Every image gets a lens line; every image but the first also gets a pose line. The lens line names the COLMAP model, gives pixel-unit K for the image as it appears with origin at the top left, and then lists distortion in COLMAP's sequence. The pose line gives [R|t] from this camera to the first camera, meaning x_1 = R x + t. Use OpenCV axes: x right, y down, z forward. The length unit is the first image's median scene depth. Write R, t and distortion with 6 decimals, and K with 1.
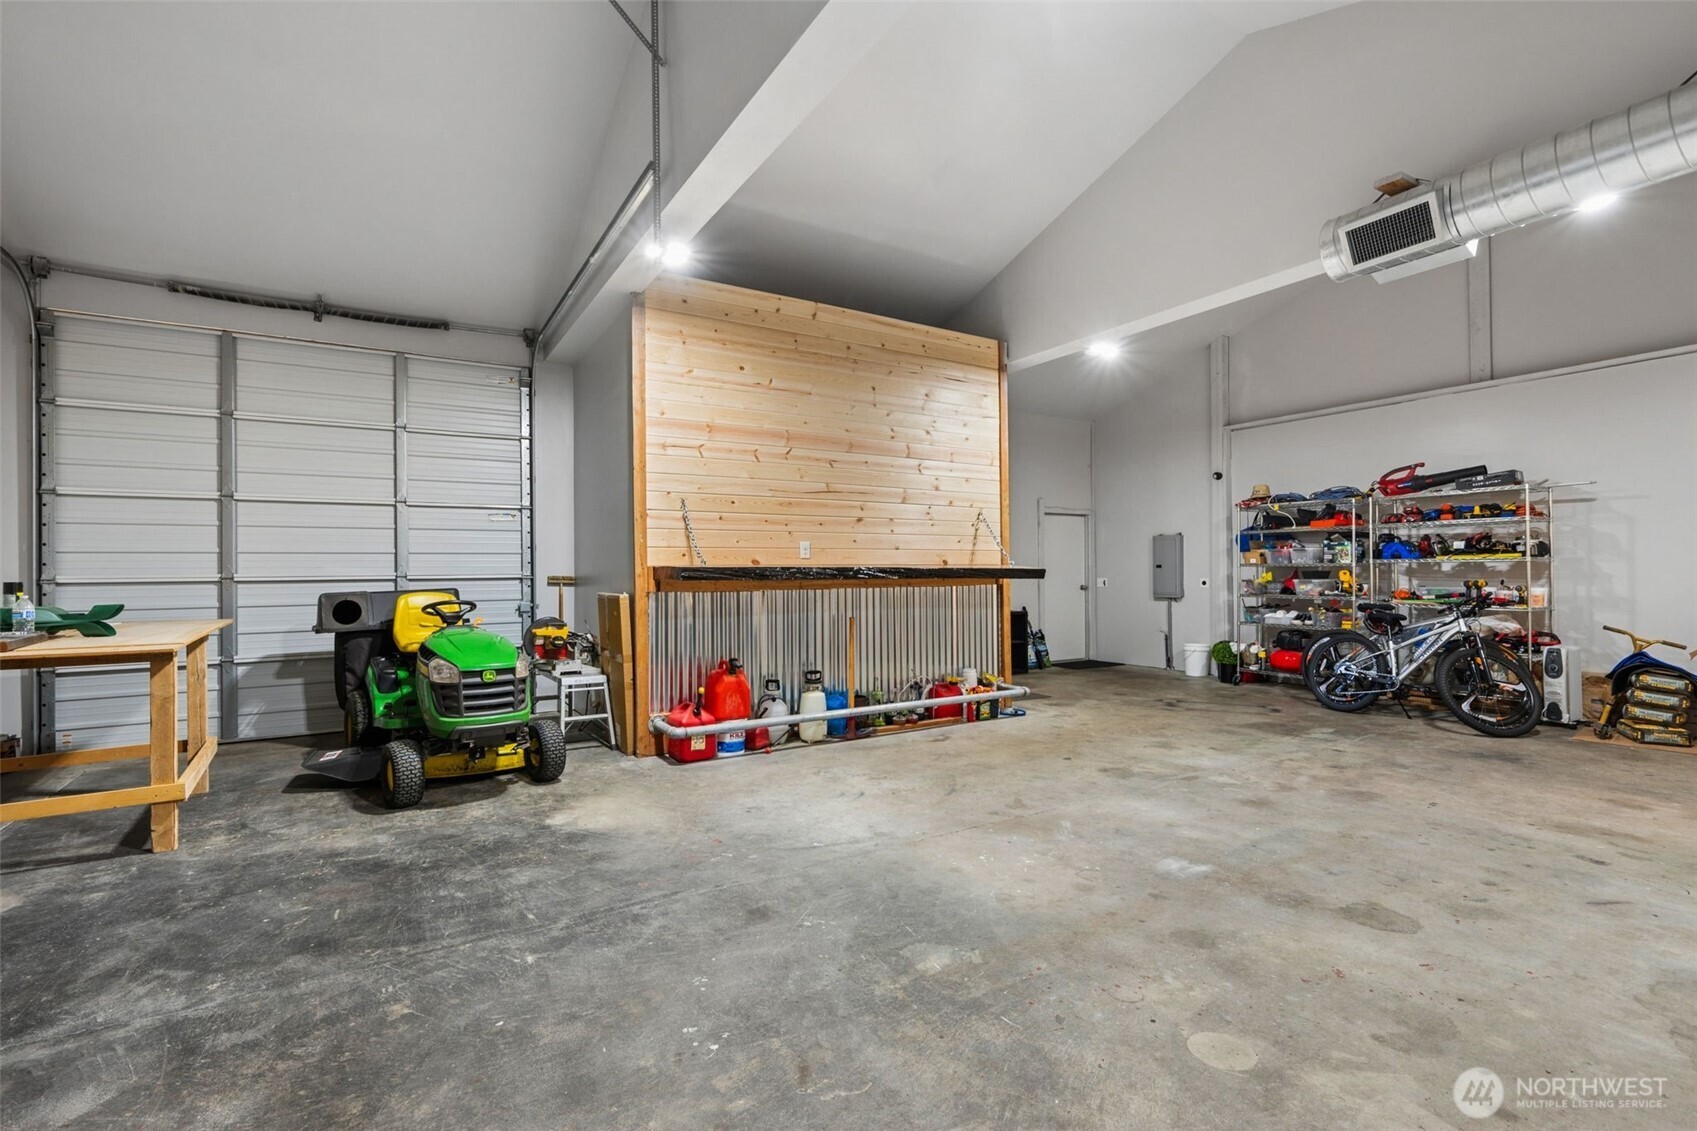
lens RADIAL K [[741.2, 0, 848.5], [0, 741.2, 565.5], [0, 0, 1]] dist [-0.002366, -0.000554]
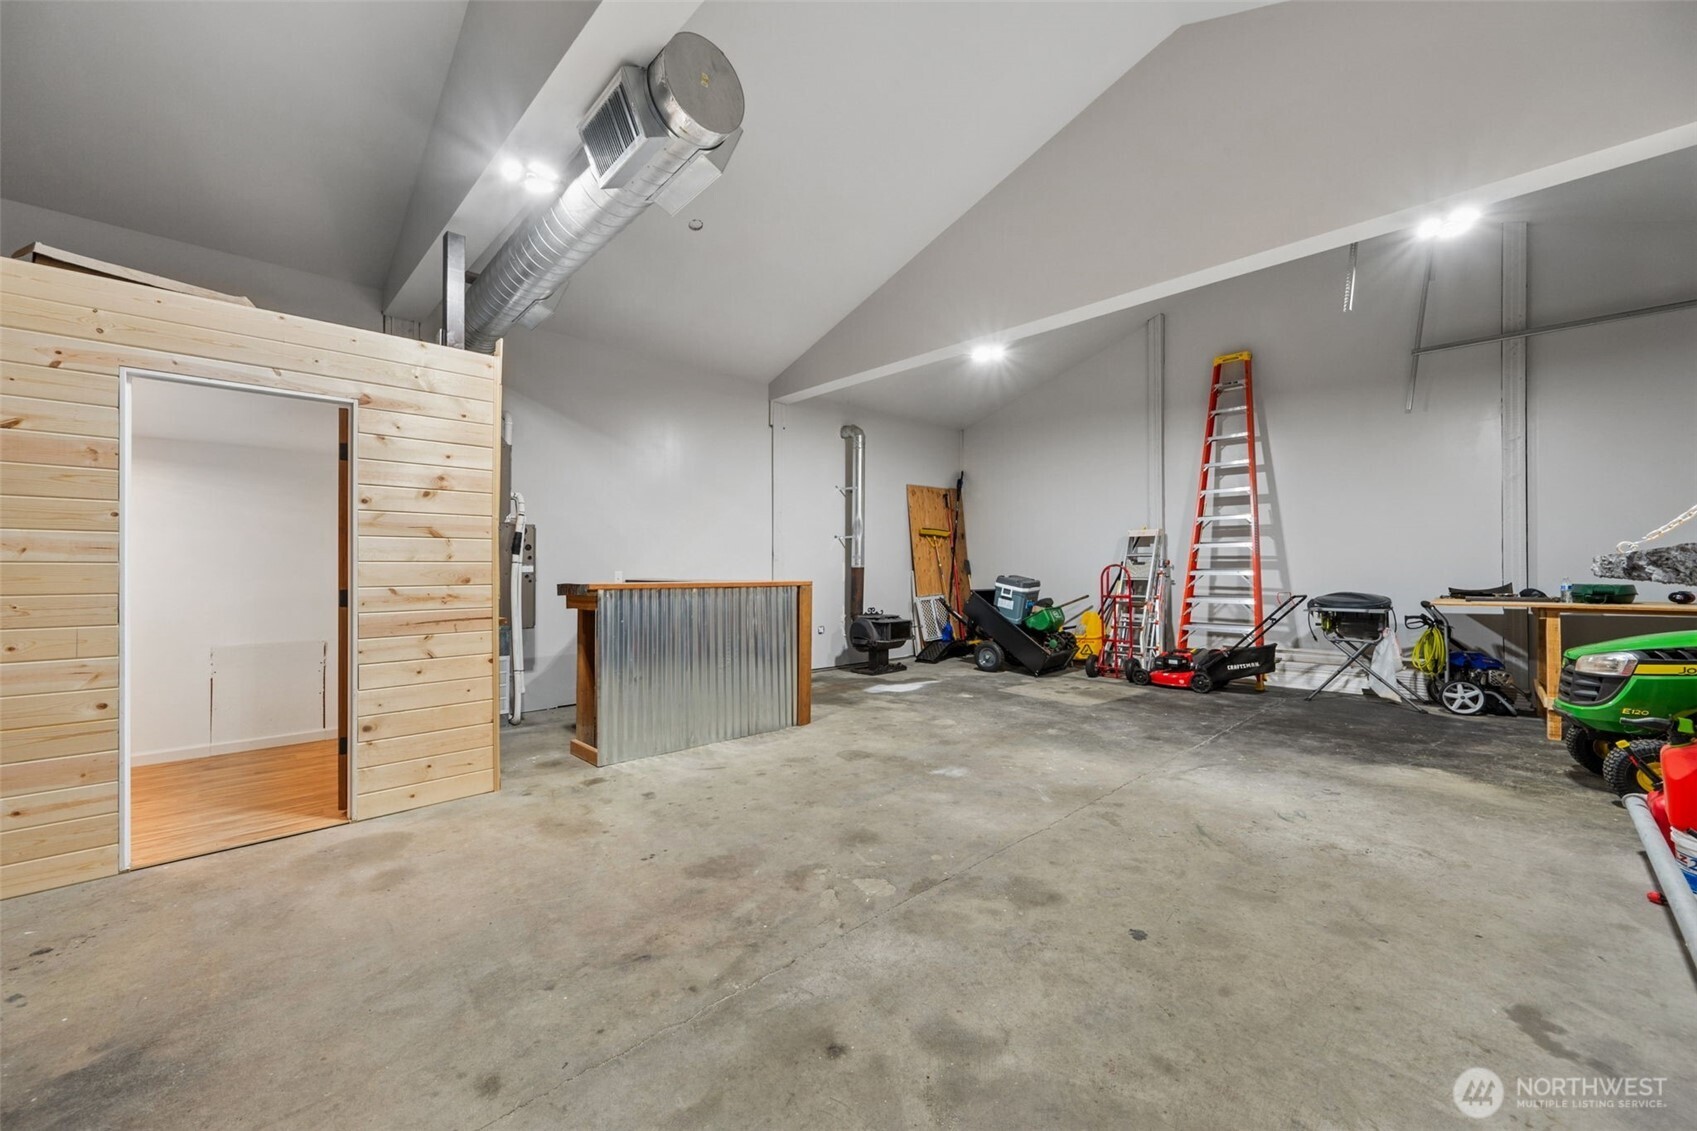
lens RADIAL K [[741.2, 0, 848.5], [0, 741.2, 565.5], [0, 0, 1]] dist [-0.002366, -0.000554]
pose [[-0.970041, 0.007415, -0.242828, 0.869875], [0.011550, 0.999811, -0.015610, 0.022062], [0.242666, -0.017947, -0.969944, 2.071978]]
